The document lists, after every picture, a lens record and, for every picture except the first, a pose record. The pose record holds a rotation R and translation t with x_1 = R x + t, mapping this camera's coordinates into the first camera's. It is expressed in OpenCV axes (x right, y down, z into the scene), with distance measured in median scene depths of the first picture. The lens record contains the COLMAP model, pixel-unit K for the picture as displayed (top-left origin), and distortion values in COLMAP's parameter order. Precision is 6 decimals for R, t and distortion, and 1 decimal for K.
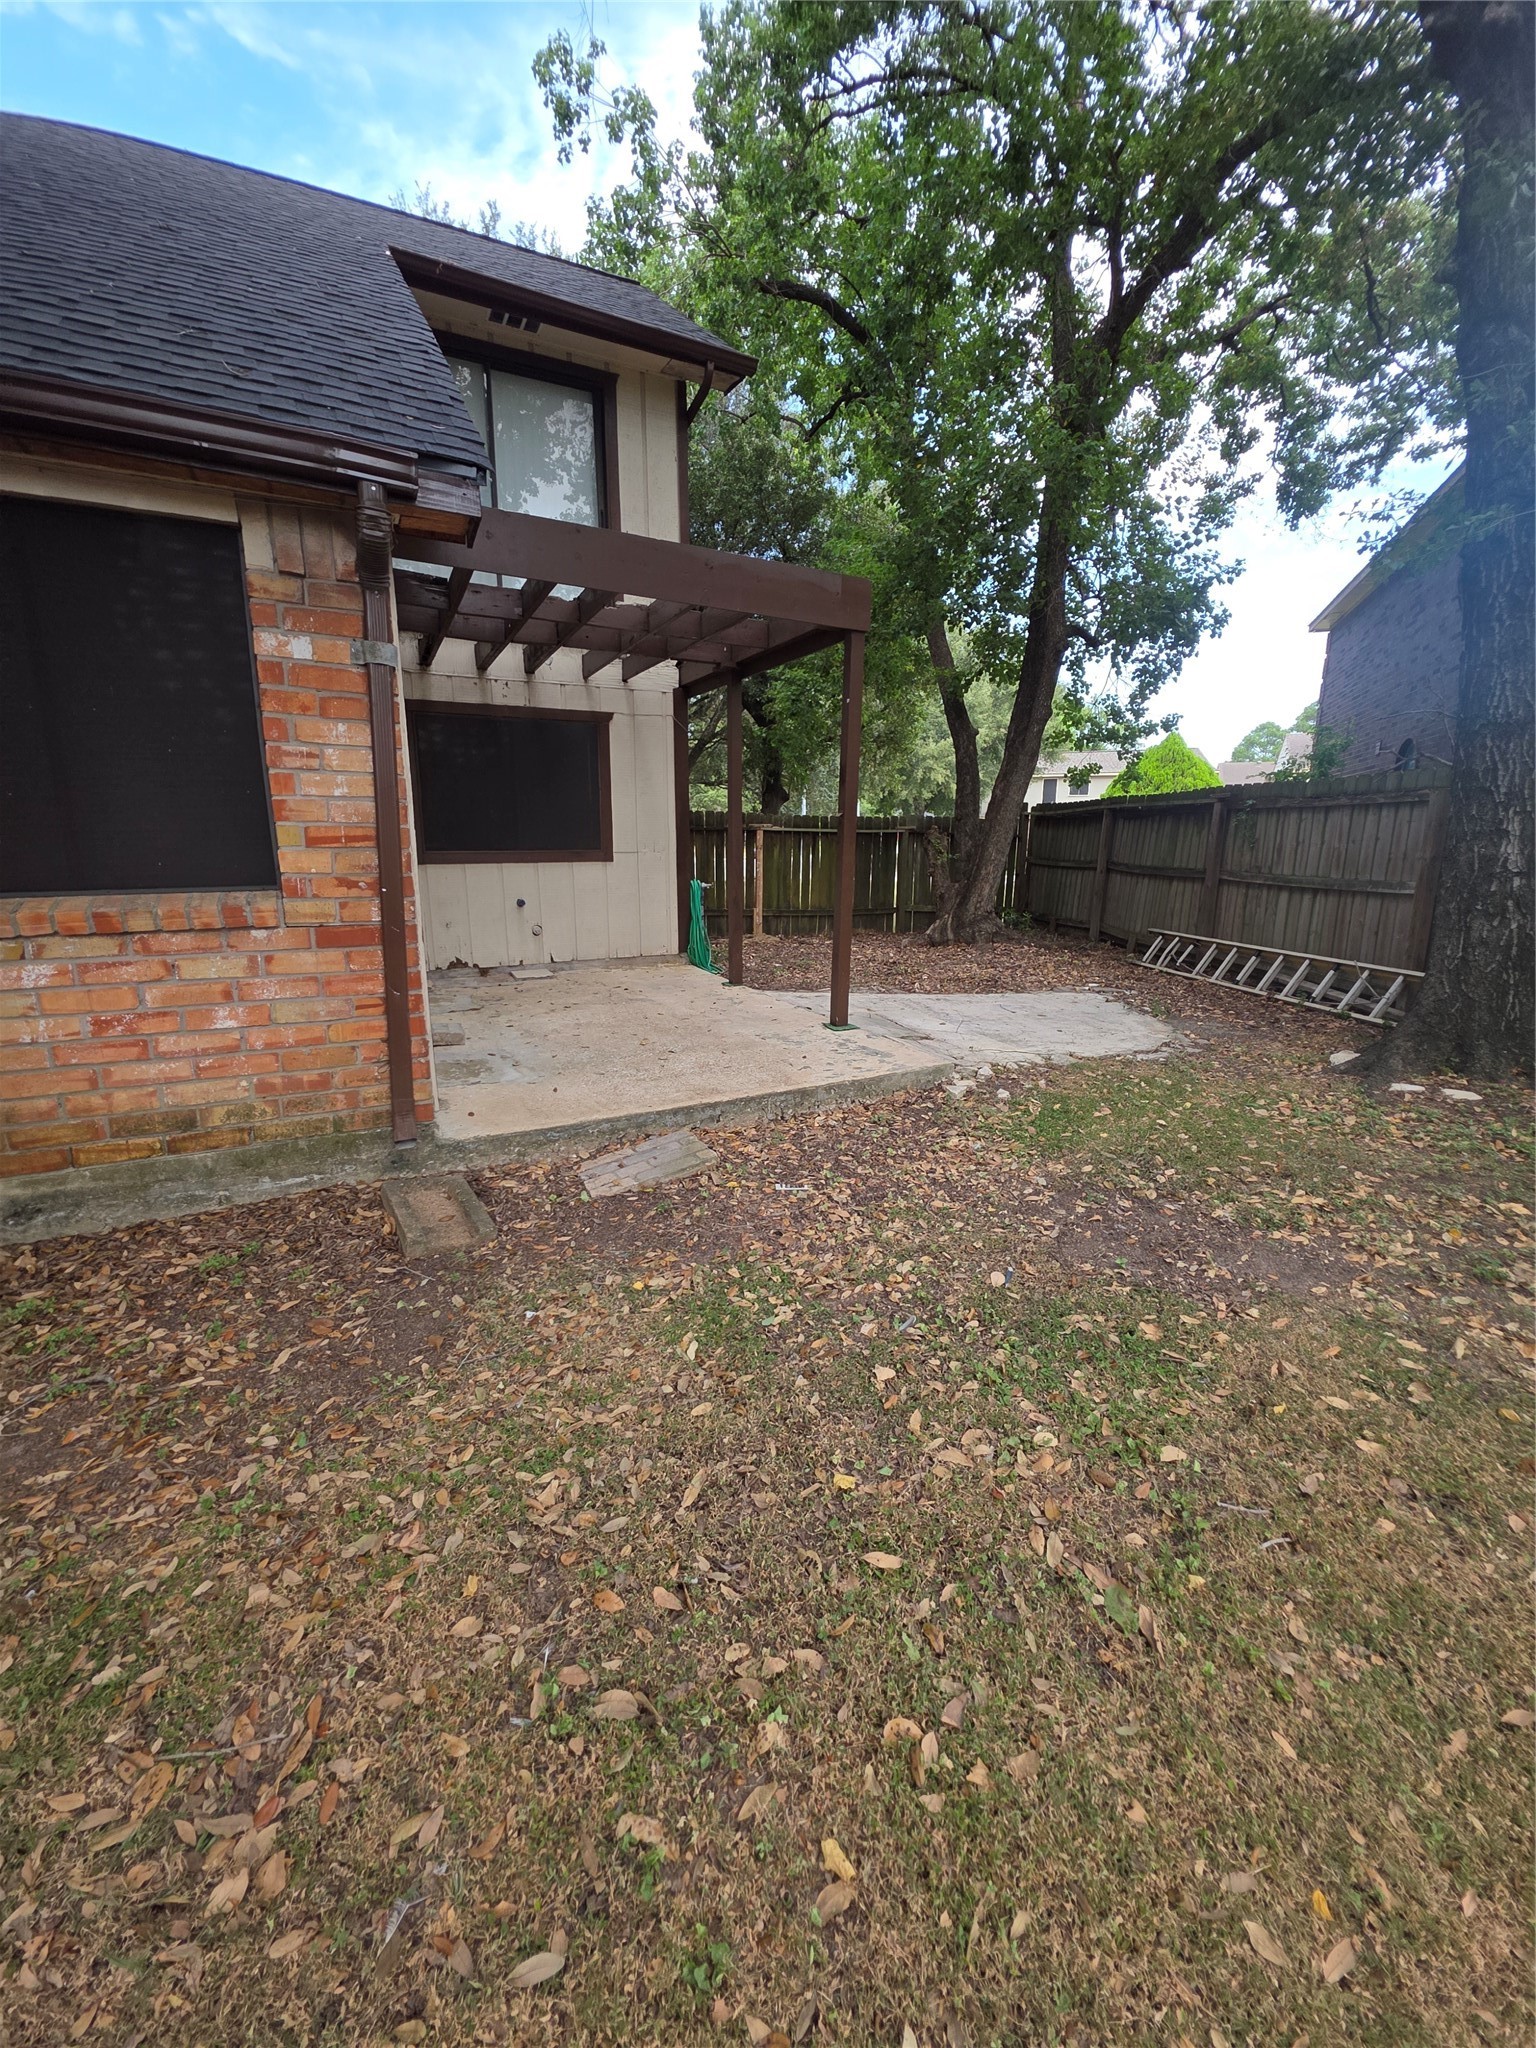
lens RADIAL K [[824.2, 0, 775.2], [0, 824.2, 1007.3], [0, 0, 1]] dist [-0.003151, -0.001347]
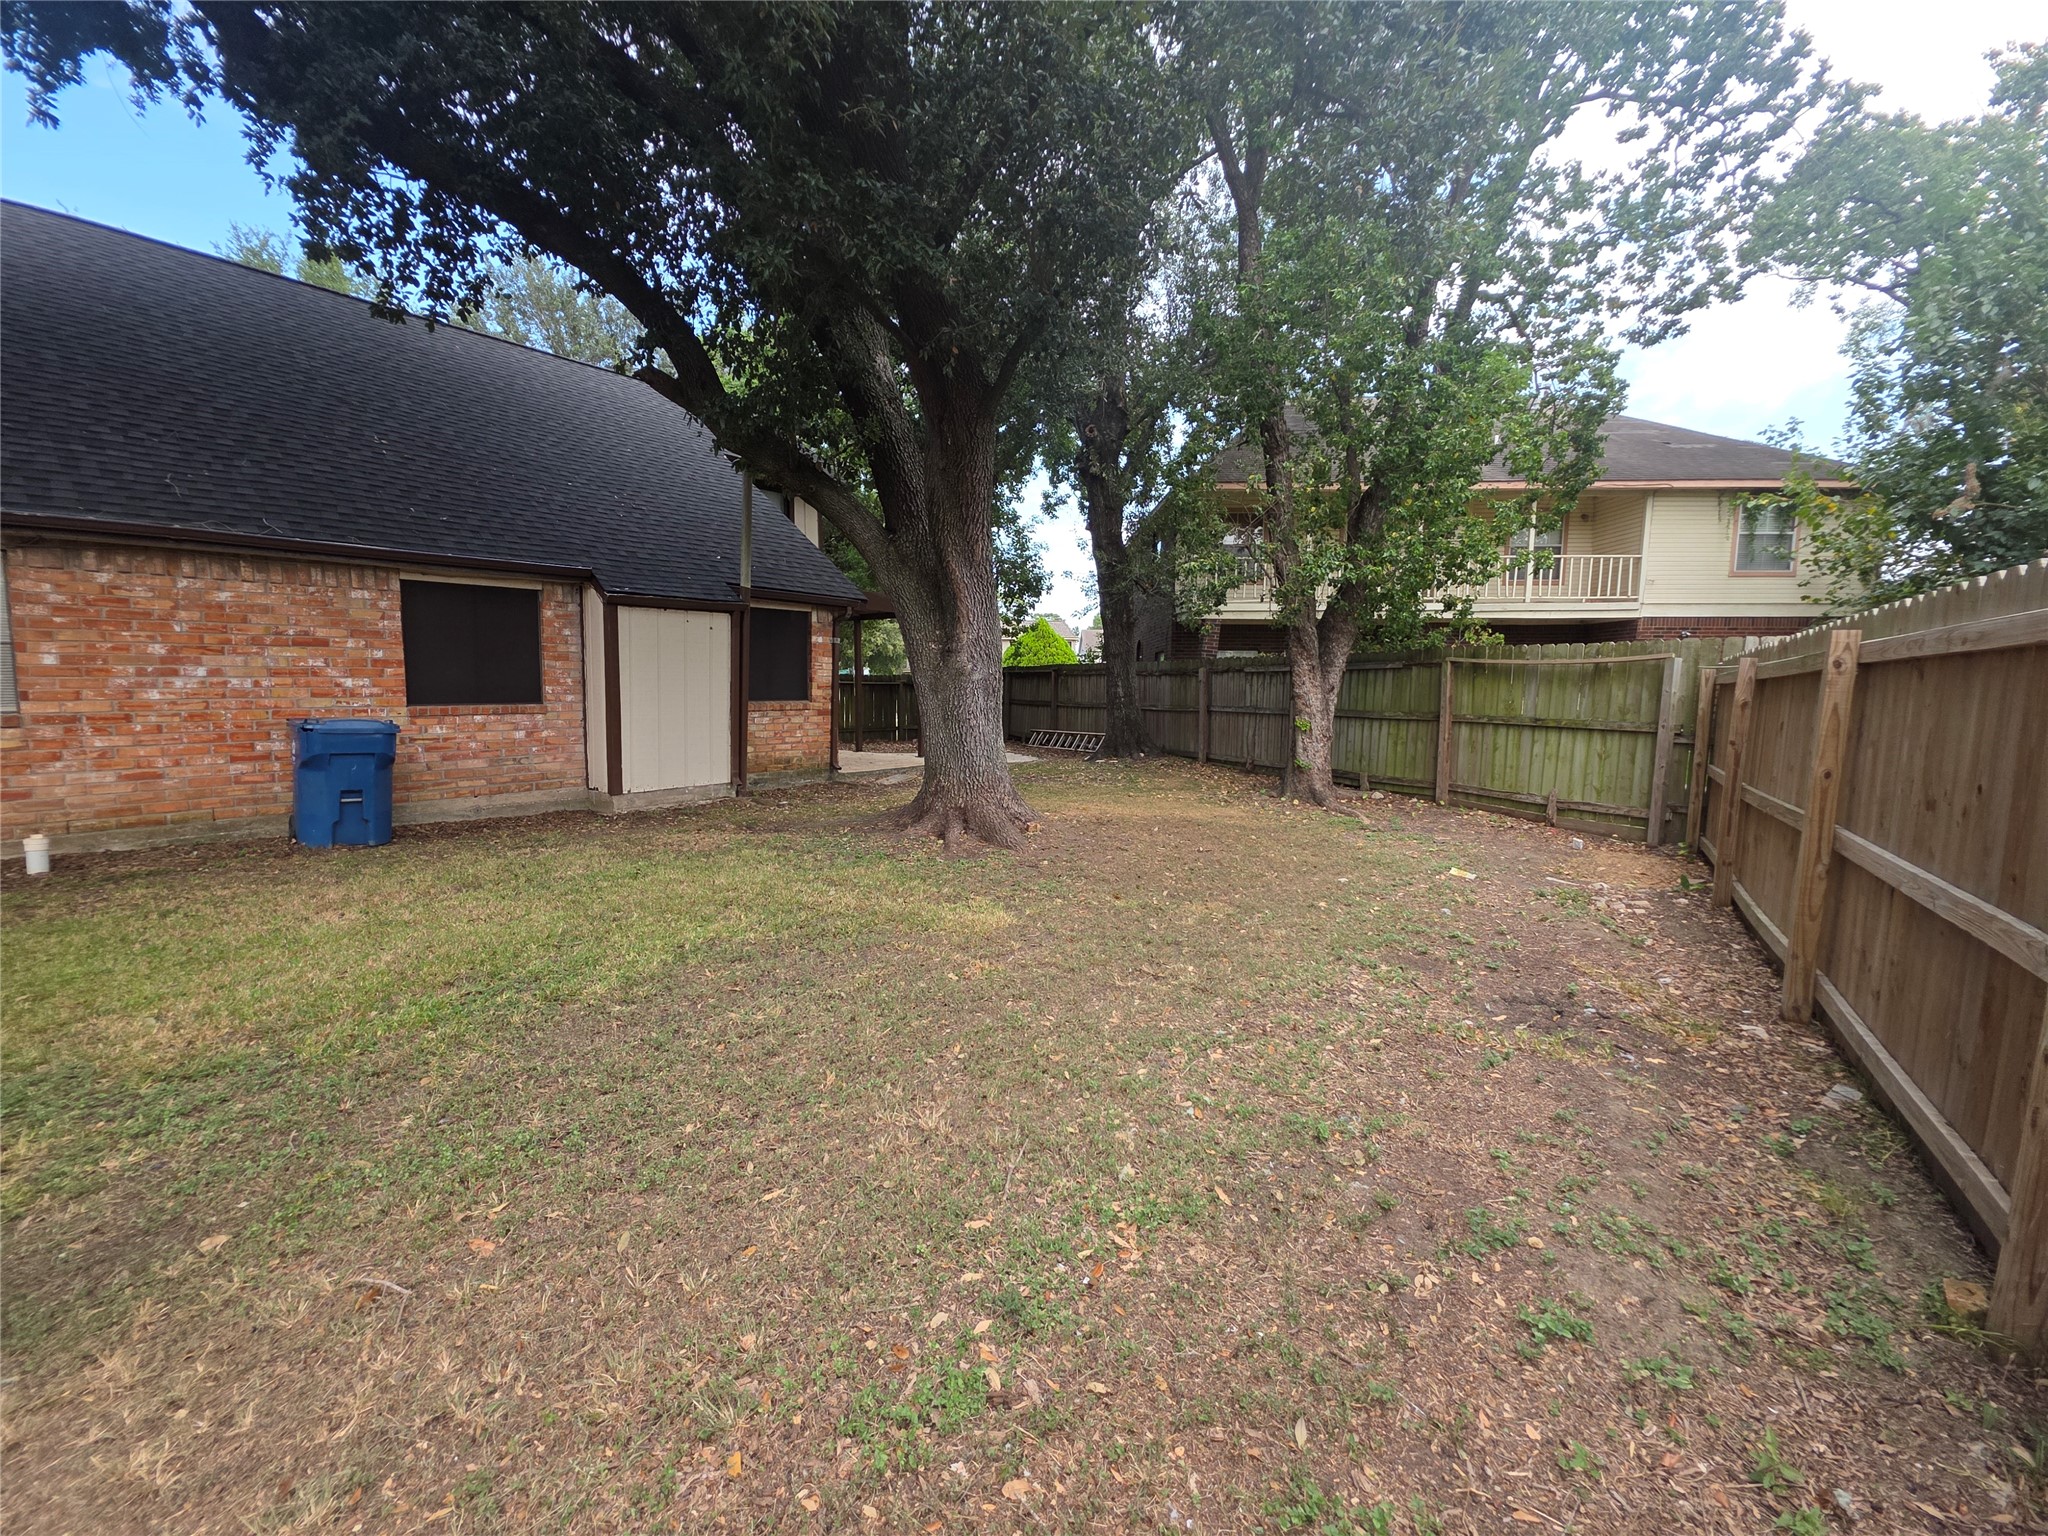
lens RADIAL K [[824.2, 0, 1019.4], [0, 824.2, 768.7], [0, 0, 1]] dist [-0.003151, -0.001347]
pose [[0.923597, -0.038902, 0.381385, -0.504494], [0.079279, 0.992715, -0.090732, 0.255476], [-0.375077, 0.114036, 0.919953, -1.216783]]
